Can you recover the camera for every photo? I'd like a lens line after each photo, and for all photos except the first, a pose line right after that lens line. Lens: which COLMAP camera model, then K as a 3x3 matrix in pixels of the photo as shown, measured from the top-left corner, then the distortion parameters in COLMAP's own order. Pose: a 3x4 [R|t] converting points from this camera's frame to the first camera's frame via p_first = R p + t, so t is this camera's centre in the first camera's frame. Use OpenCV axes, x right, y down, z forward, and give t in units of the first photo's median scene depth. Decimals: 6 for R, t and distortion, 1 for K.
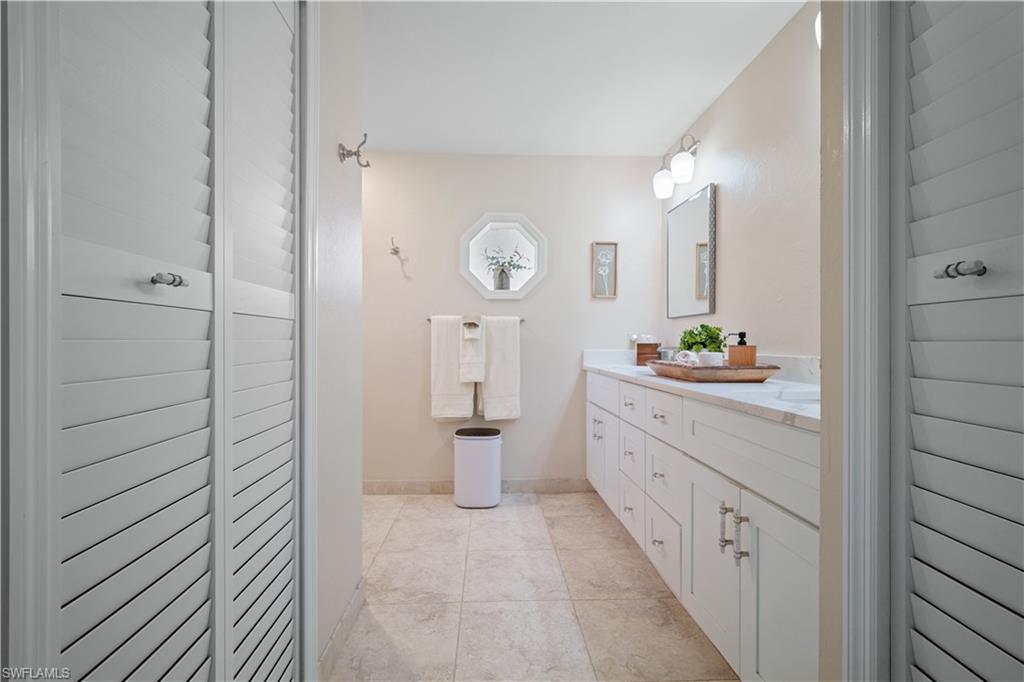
lens RADIAL K [[446.6, 0, 510.9], [0, 446.6, 342.4], [0, 0, 1]] dist [0.000670, 0.000951]
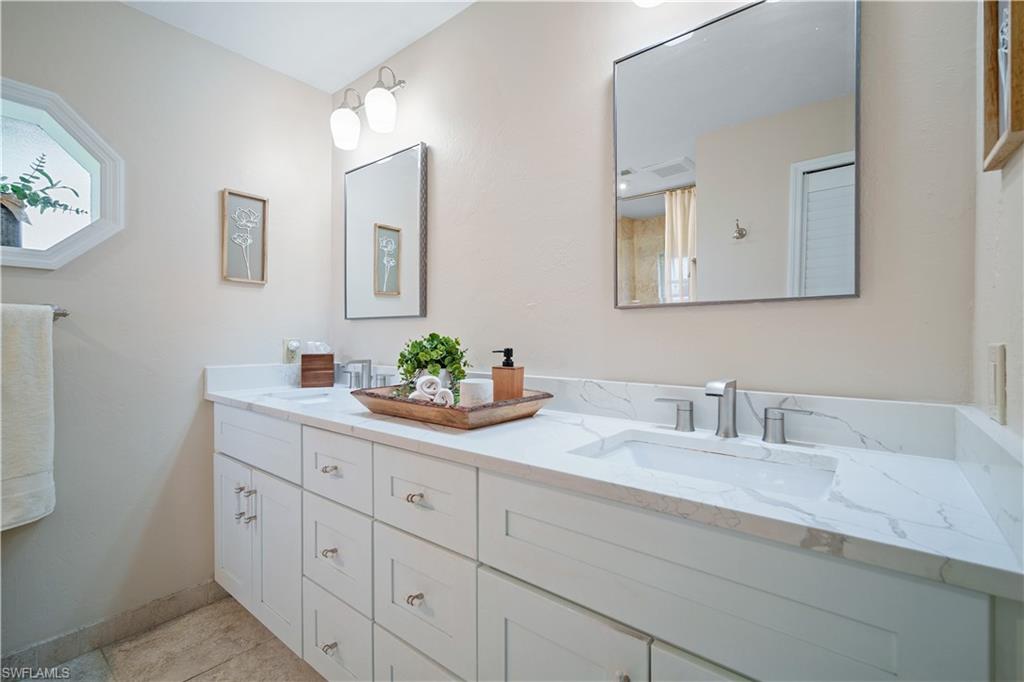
lens RADIAL K [[446.6, 0, 510.9], [0, 446.6, 340.9], [0, 0, 1]] dist [0.000670, 0.000951]
pose [[0.668128, -0.006578, 0.744017, -0.009747], [-0.001625, 0.999946, 0.010299, -0.027214], [-0.744044, -0.008090, 0.668081, 0.329473]]
